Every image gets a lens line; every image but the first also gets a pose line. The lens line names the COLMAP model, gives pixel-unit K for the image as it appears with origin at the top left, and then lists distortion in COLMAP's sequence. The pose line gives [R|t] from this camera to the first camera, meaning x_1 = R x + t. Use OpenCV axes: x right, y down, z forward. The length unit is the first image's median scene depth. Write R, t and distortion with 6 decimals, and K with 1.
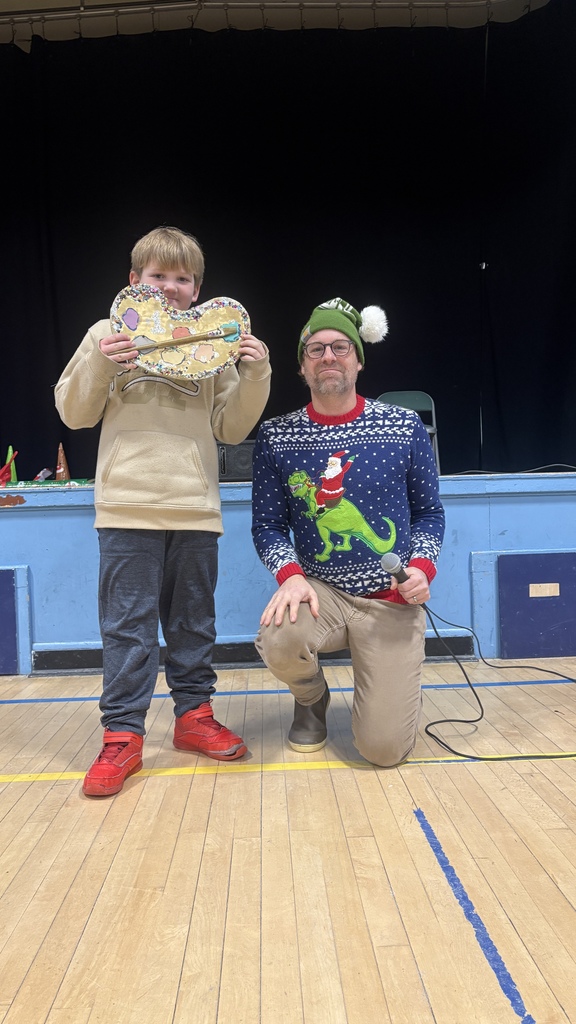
lens RADIAL K [[782.7, 0, 279.4], [0, 782.7, 513.4], [0, 0, 1]] dist [0.017580, -0.008074]
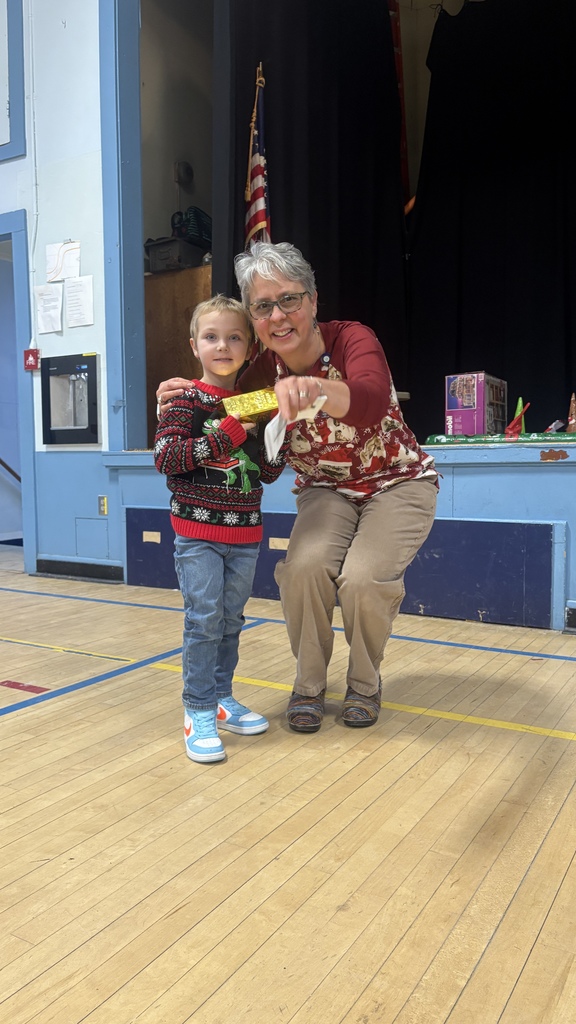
lens RADIAL K [[779.3, 0, 280.5], [0, 779.3, 509.3], [0, 0, 1]] dist [0.043049, -0.053234]
pose [[0.845019, 0.058533, -0.531523, -0.116921], [-0.025744, 0.997292, 0.068897, -0.008473], [0.534116, -0.044536, 0.844237, -0.024543]]
